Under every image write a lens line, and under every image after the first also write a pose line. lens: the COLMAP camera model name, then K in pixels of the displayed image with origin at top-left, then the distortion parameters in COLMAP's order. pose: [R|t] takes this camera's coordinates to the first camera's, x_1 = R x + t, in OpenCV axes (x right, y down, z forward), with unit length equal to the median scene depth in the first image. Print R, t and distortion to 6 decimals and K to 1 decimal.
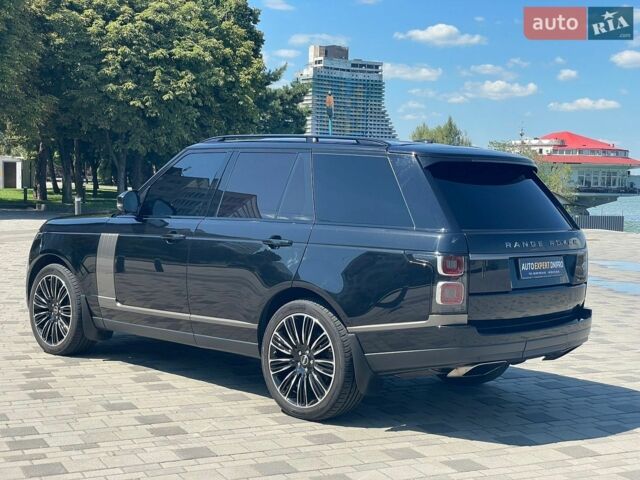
lens RADIAL K [[958.3, 0, 320.0], [0, 958.3, 240.0], [0, 0, 1]] dist [0.214555, -0.556604]
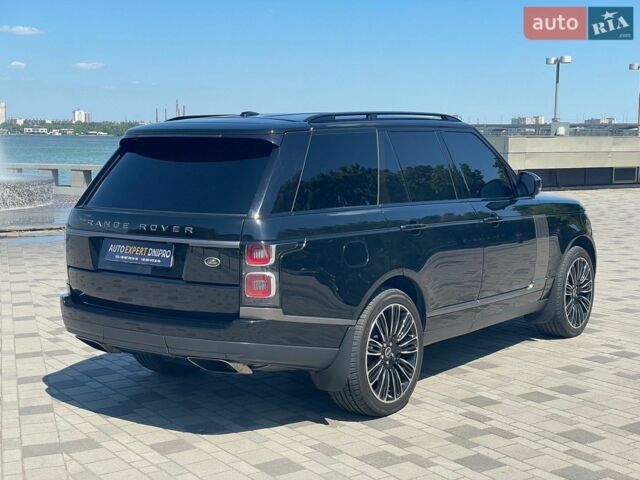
lens RADIAL K [[958.3, 0, 320.0], [0, 958.3, 240.0], [0, 0, 1]] dist [0.214555, -0.556604]
pose [[0.162239, 0.055622, -0.985183, 0.183171], [-0.080388, 0.995836, 0.042986, -0.005820], [0.983472, 0.072223, 0.166035, 0.161420]]
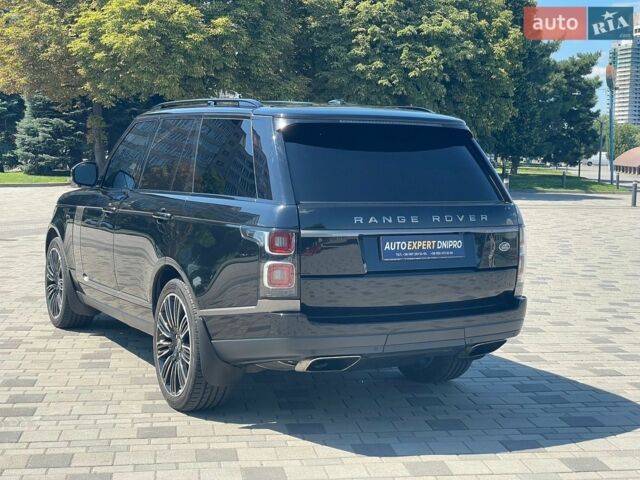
lens RADIAL K [[958.3, 0, 320.0], [0, 958.3, 240.0], [0, 0, 1]] dist [0.214555, -0.556604]
pose [[0.951359, 0.015196, -0.307709, 0.063854], [-0.008614, 0.999704, 0.022740, 0.000570], [0.307963, -0.018984, 0.951209, 0.027765]]
